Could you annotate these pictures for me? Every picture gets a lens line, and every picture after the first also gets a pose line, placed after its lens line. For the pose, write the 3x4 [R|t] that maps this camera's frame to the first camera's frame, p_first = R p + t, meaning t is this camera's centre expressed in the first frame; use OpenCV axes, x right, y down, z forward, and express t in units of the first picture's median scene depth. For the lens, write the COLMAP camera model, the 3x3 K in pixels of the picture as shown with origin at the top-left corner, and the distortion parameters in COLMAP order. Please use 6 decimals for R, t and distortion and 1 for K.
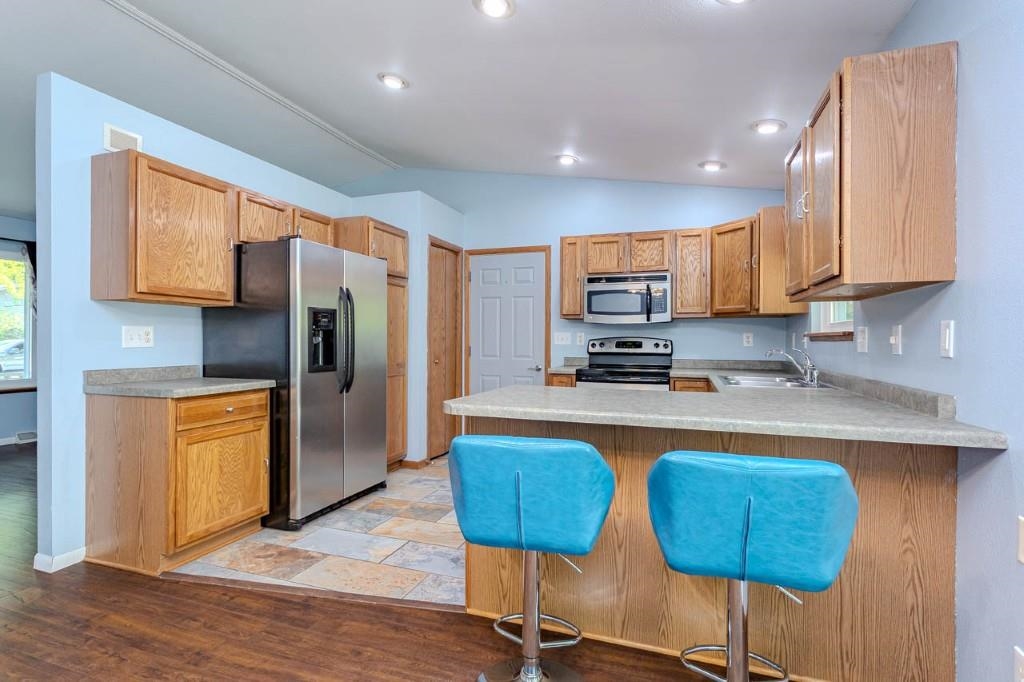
lens RADIAL K [[493.3, 0, 506.9], [0, 493.3, 338.7], [0, 0, 1]] dist [-0.000130, 0.001769]
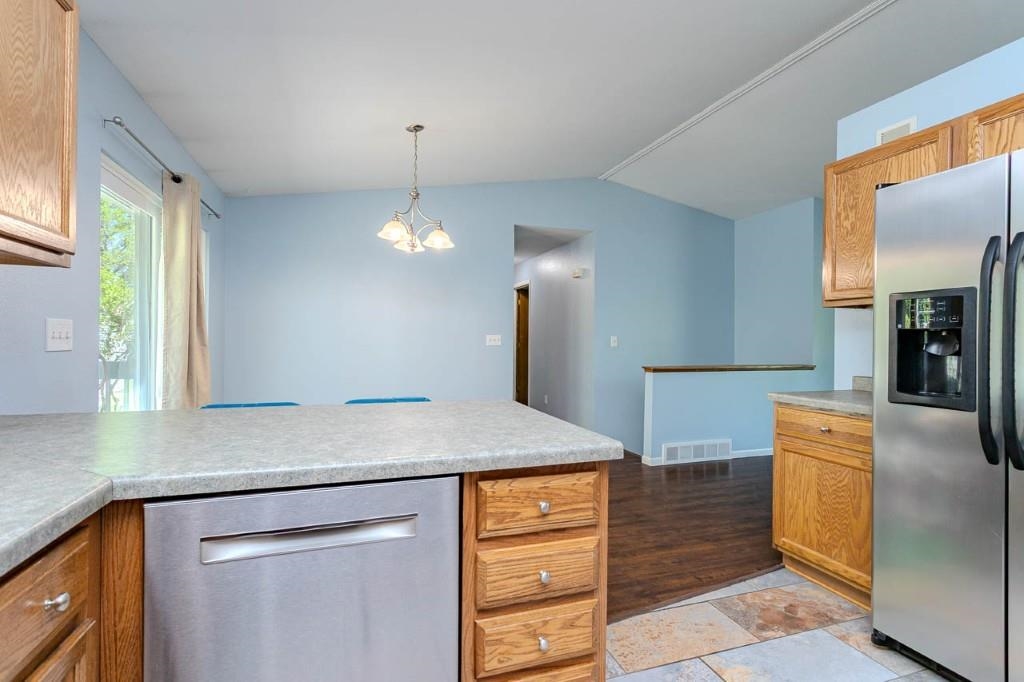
lens RADIAL K [[493.3, 0, 508.1], [0, 493.3, 334.4], [0, 0, 1]] dist [-0.000130, 0.001769]
pose [[-0.787216, -0.018646, -0.616395, 0.339958], [-0.011610, 0.999814, -0.015418, 0.000081], [0.616568, -0.004981, -0.787286, 1.158877]]
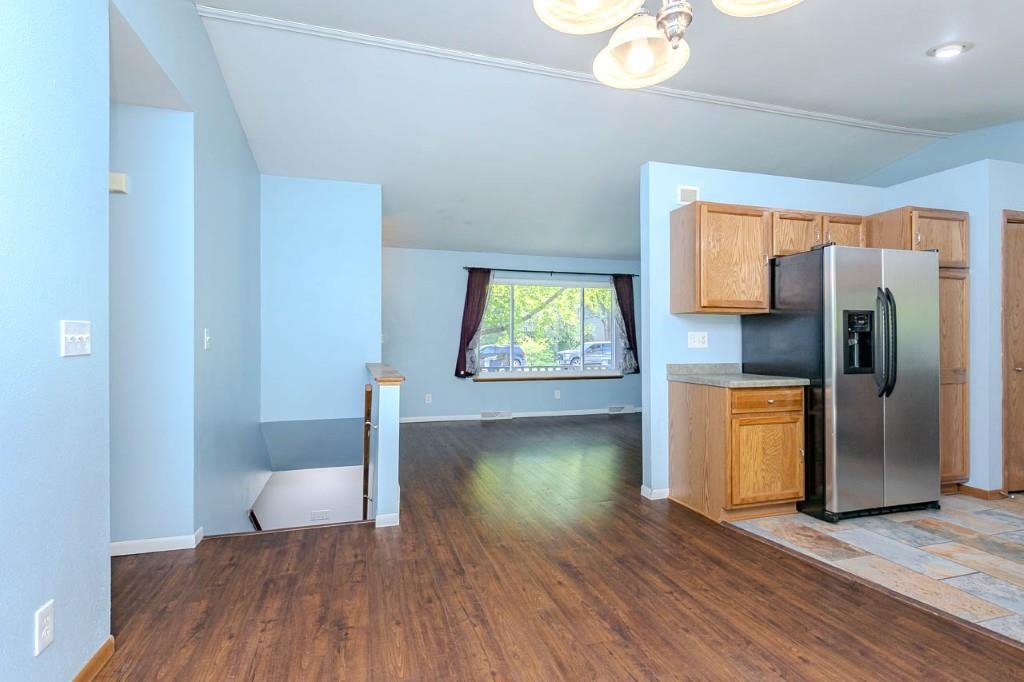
lens RADIAL K [[493.3, 0, 509.3], [0, 493.3, 339.6], [0, 0, 1]] dist [-0.000130, 0.001769]
pose [[0.594482, -0.006811, -0.804080, 0.012099], [0.004550, 0.999977, -0.005107, -0.000450], [0.804096, -0.000622, 0.594499, -0.174514]]
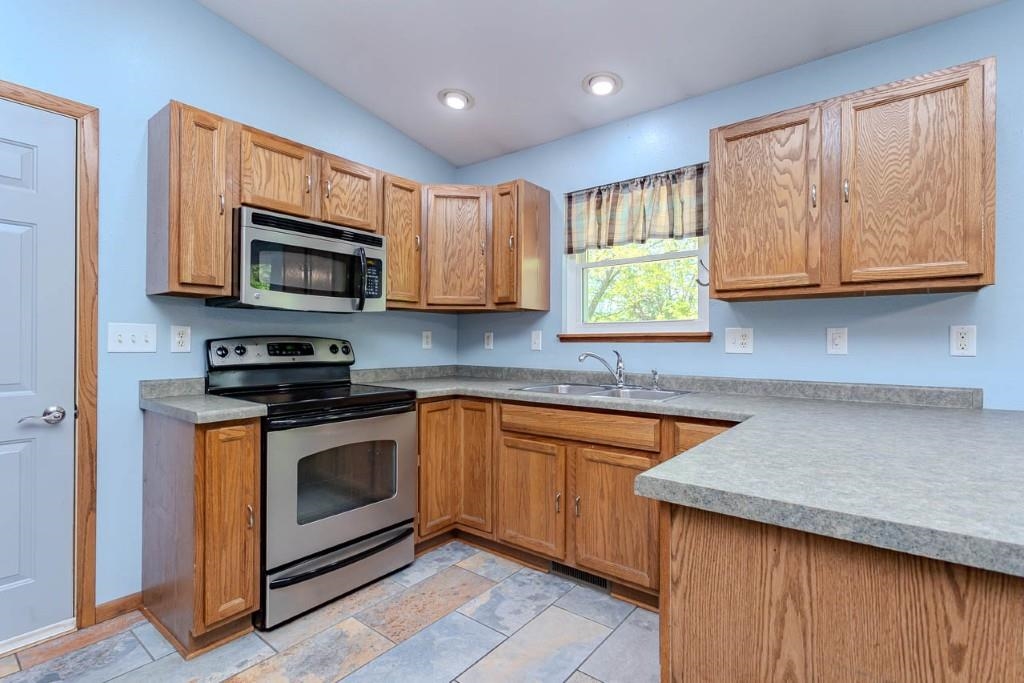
lens RADIAL K [[493.3, 0, 515.6], [0, 493.3, 340.5], [0, 0, 1]] dist [-0.000130, 0.001769]
pose [[0.323215, -0.000918, 0.946325, -0.302422], [-0.003195, 0.999993, 0.002061, 0.000230], [-0.946320, -0.003690, 0.323209, 0.863906]]
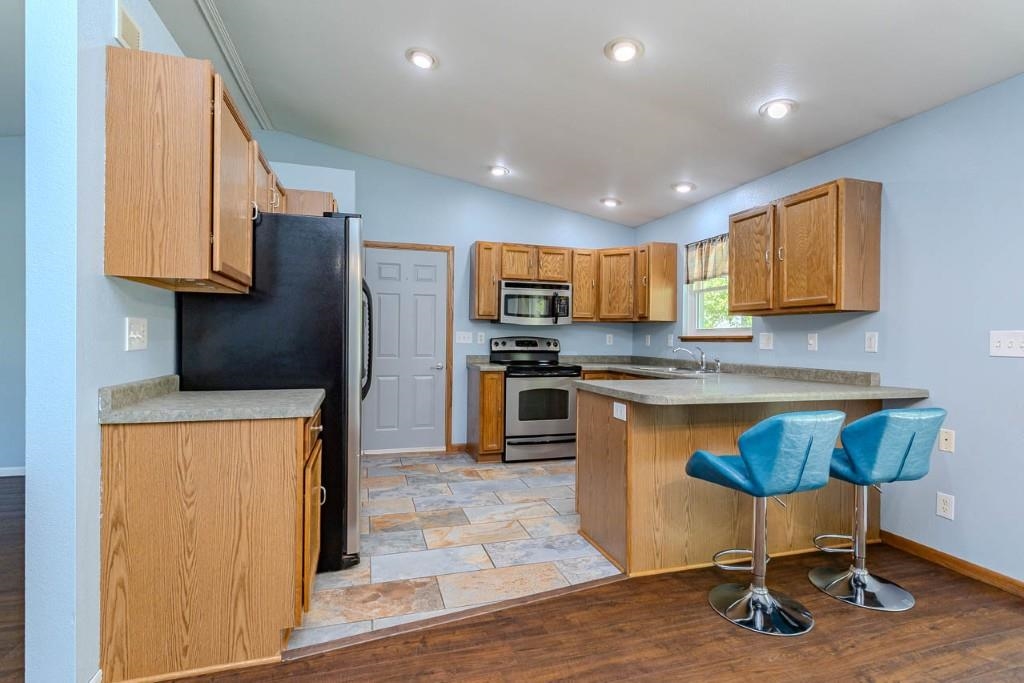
lens RADIAL K [[493.3, 0, 509.2], [0, 493.3, 340.0], [0, 0, 1]] dist [-0.000130, 0.001769]
pose [[0.808486, 0.002742, 0.588509, -0.677813], [-0.008516, 0.999939, 0.007039, -0.005253], [-0.588453, -0.010703, 0.808460, 0.161123]]
